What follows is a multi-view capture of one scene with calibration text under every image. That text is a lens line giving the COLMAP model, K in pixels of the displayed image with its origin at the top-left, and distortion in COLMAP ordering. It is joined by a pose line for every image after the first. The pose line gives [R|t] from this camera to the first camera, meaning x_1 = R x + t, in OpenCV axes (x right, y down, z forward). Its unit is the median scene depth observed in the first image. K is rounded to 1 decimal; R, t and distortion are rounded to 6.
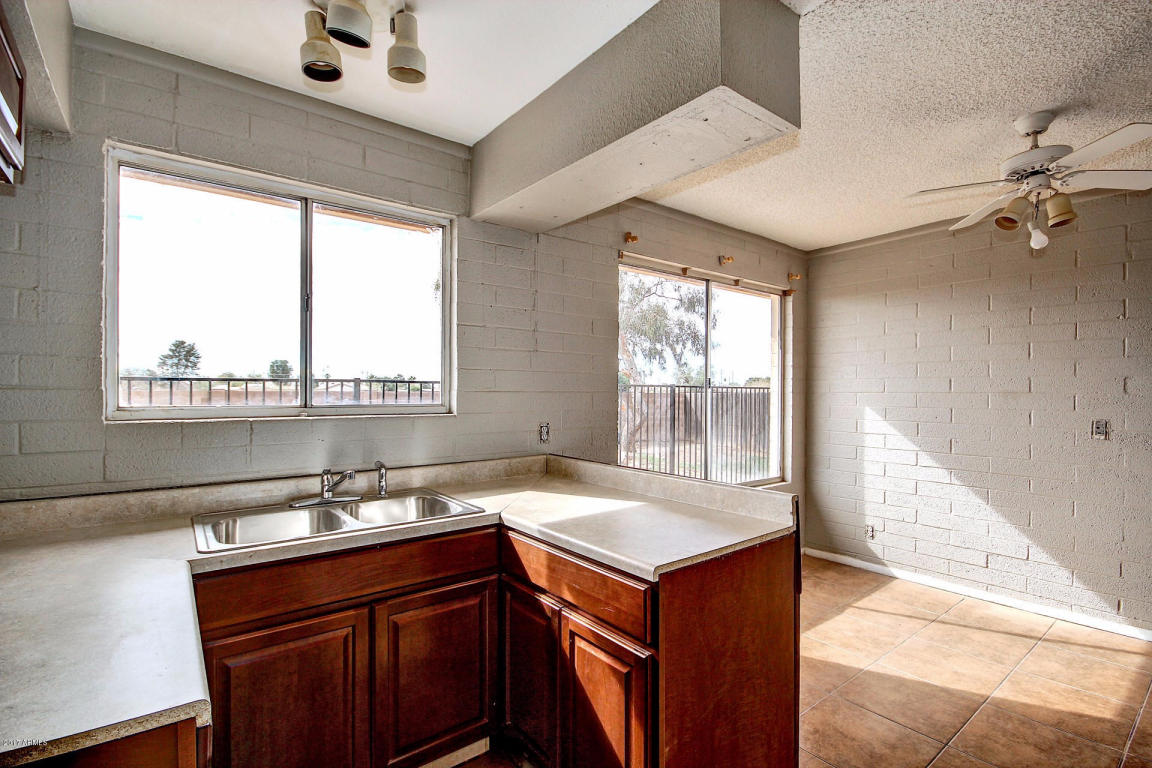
lens RADIAL K [[532.7, 0, 579.6], [0, 532.7, 392.9], [0, 0, 1]] dist [0.002501, -0.006495]
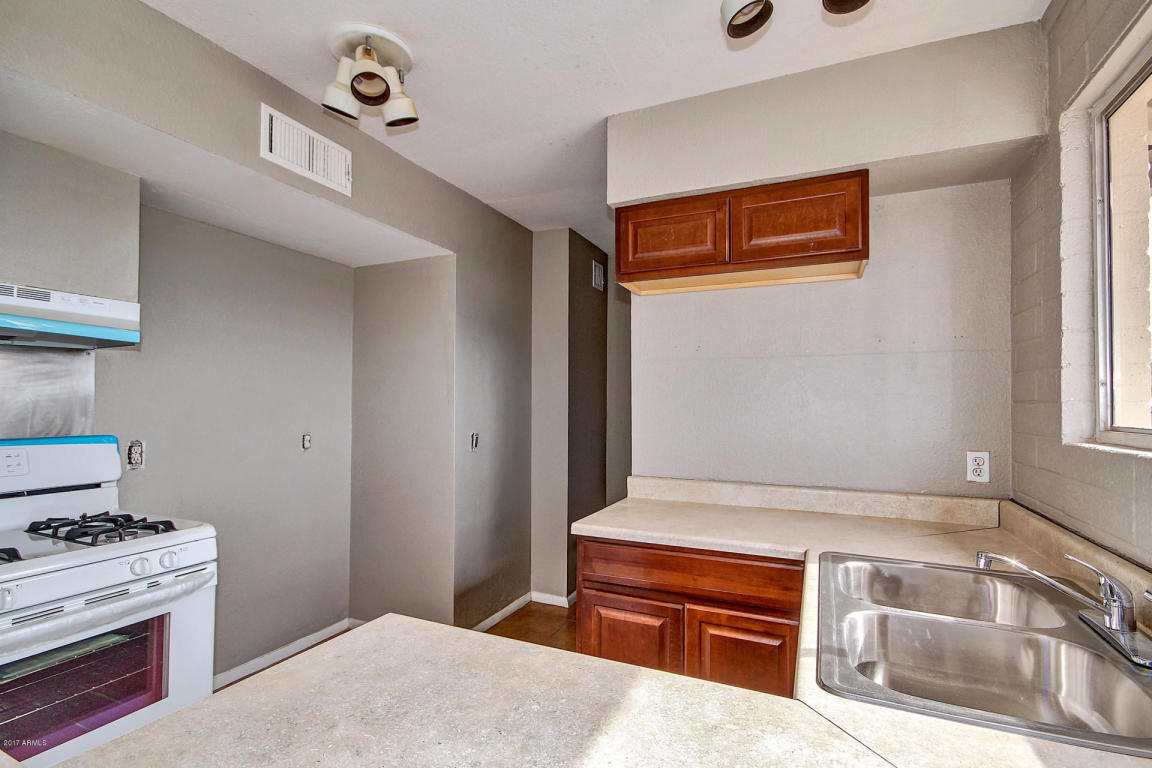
lens RADIAL K [[546.1, 0, 583.2], [0, 546.1, 395.2], [0, 0, 1]] dist [0.002958, 0.000485]
pose [[-0.881483, -0.013535, -0.472022, 0.151573], [-0.006374, 0.999839, -0.016765, 0.000130], [0.472173, -0.011769, -0.881427, 1.019444]]
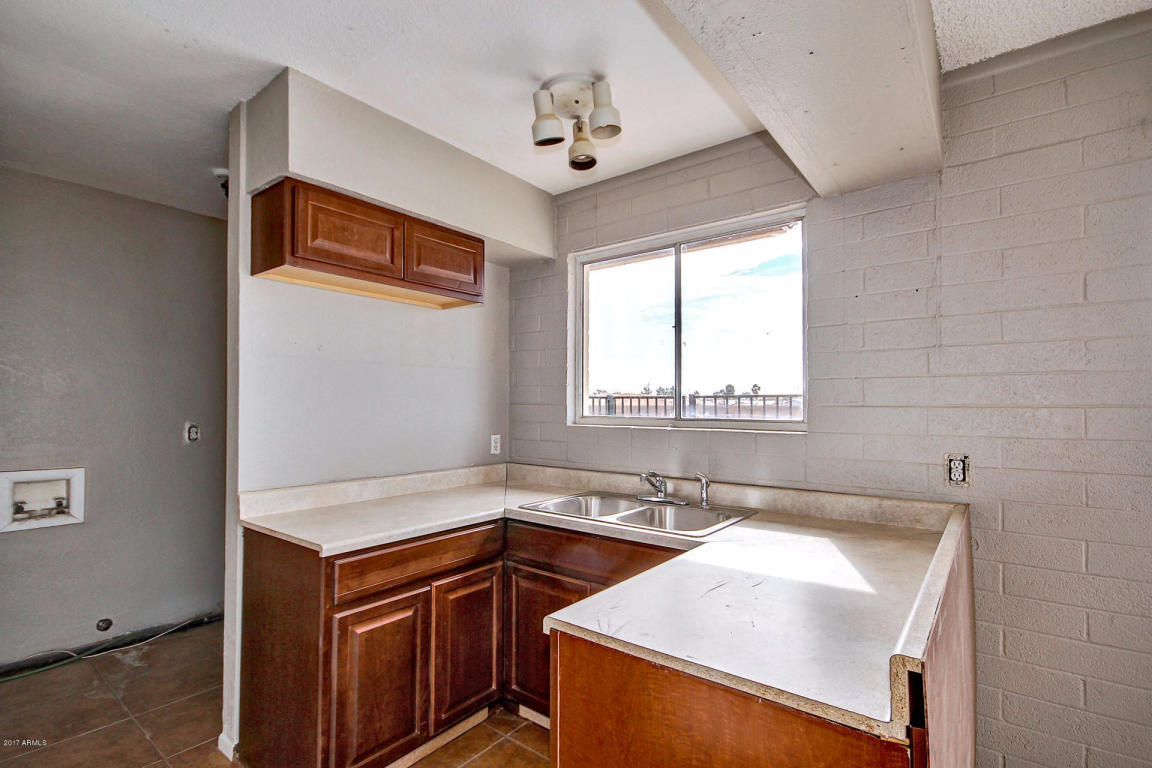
lens RADIAL K [[532.7, 0, 579.6], [0, 532.7, 392.9], [0, 0, 1]] dist [0.002501, -0.006495]
pose [[0.246941, -0.023375, -0.968749, 0.521092], [-0.003809, 0.999678, -0.025092, -0.001303], [0.969023, 0.009886, 0.246772, 0.451148]]
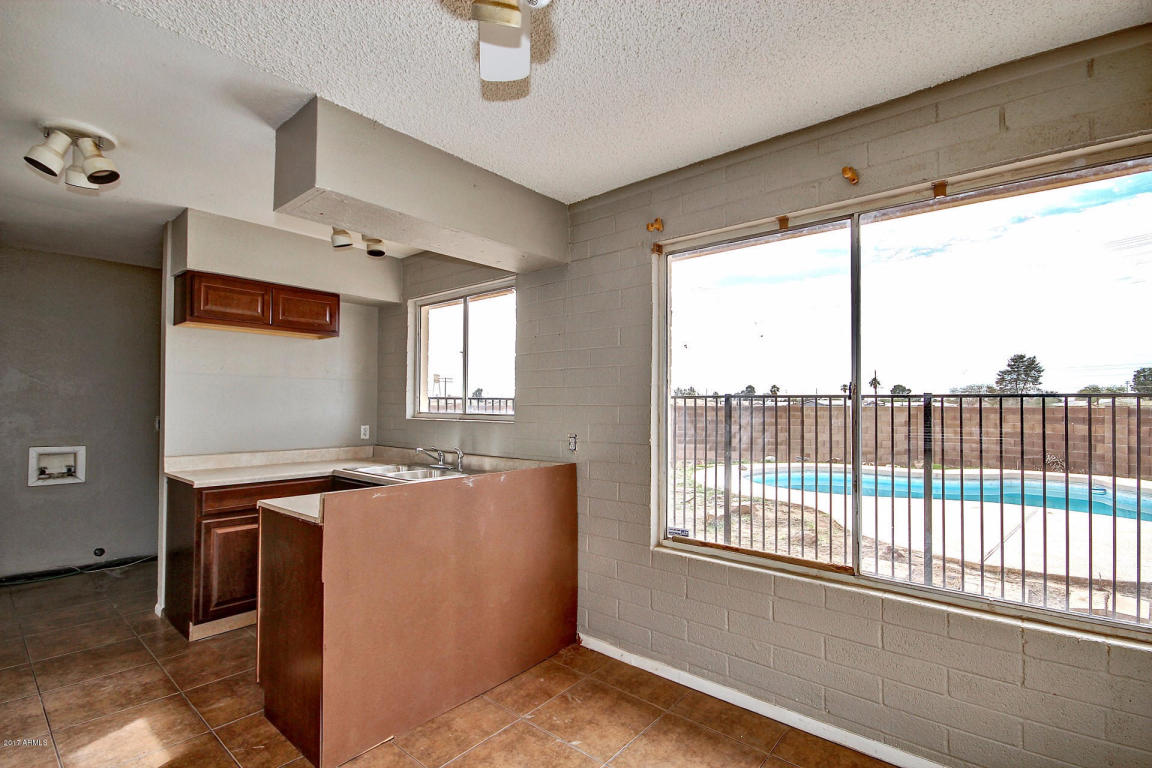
lens RADIAL K [[532.7, 0, 579.6], [0, 532.7, 392.9], [0, 0, 1]] dist [0.002501, -0.006495]
pose [[0.204820, -0.024306, -0.978498, 1.160279], [-0.005597, 0.999646, -0.026003, -0.000133], [0.978784, 0.010803, 0.204611, 0.914045]]
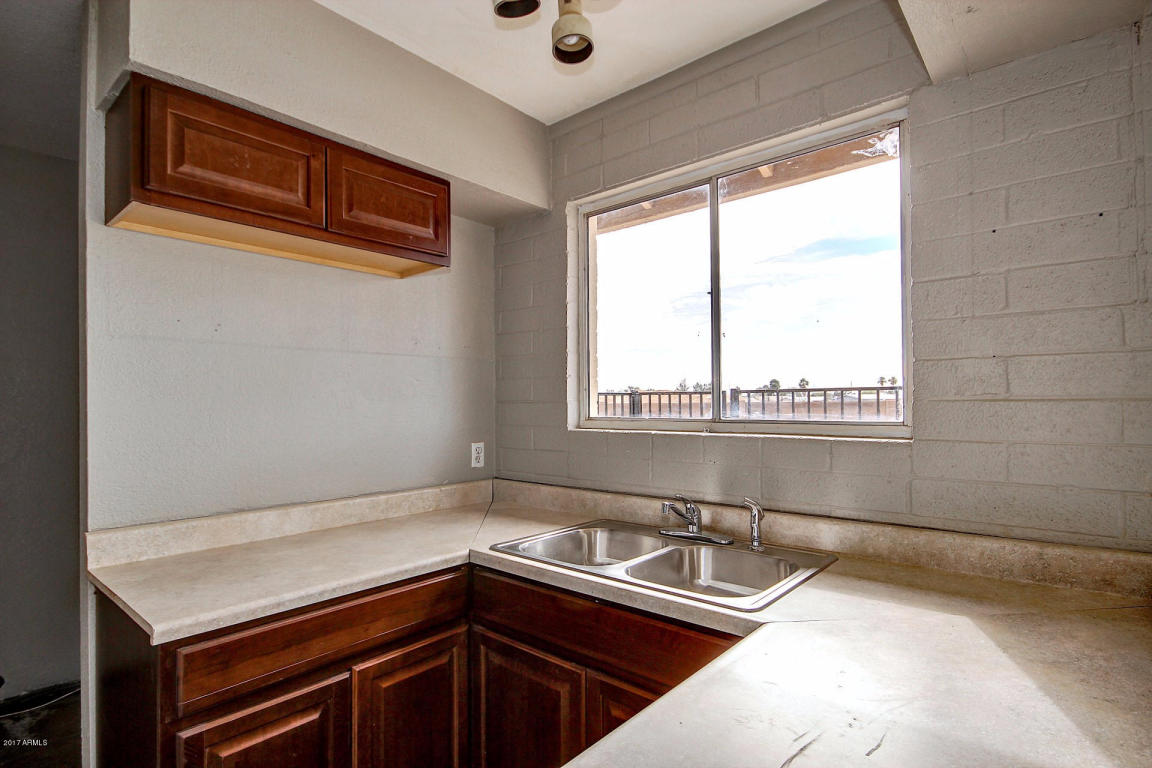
lens RADIAL K [[572.8, 0, 579.4], [0, 572.8, 395.1], [0, 0, 1]] dist [0.005912, -0.000285]
pose [[0.195105, -0.017842, -0.980620, 0.309059], [0.006219, 0.999837, -0.016954, -0.000743], [0.980763, -0.002790, 0.195184, 0.549989]]
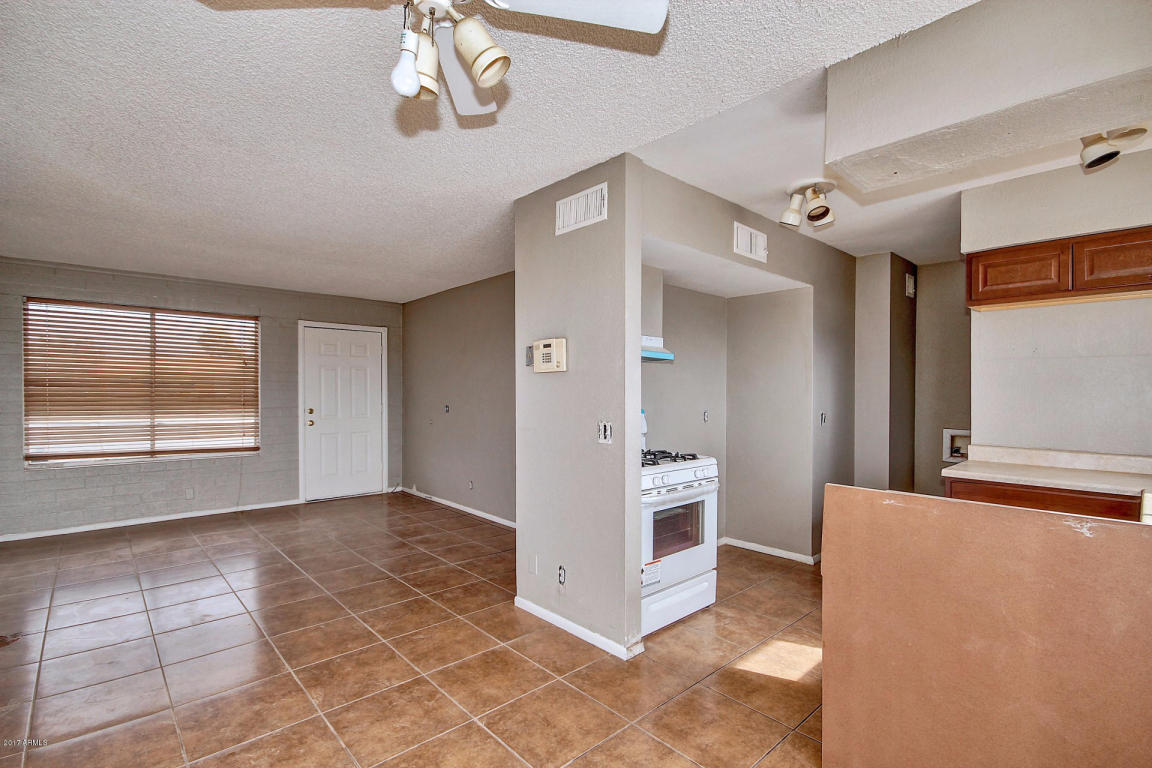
lens RADIAL K [[532.7, 0, 579.6], [0, 532.7, 392.9], [0, 0, 1]] dist [0.002501, -0.006495]
pose [[-0.996946, -0.004782, -0.077951, 0.701840], [-0.005138, 0.999977, 0.004364, 0.000503], [0.077928, 0.004751, -0.996948, 1.442942]]
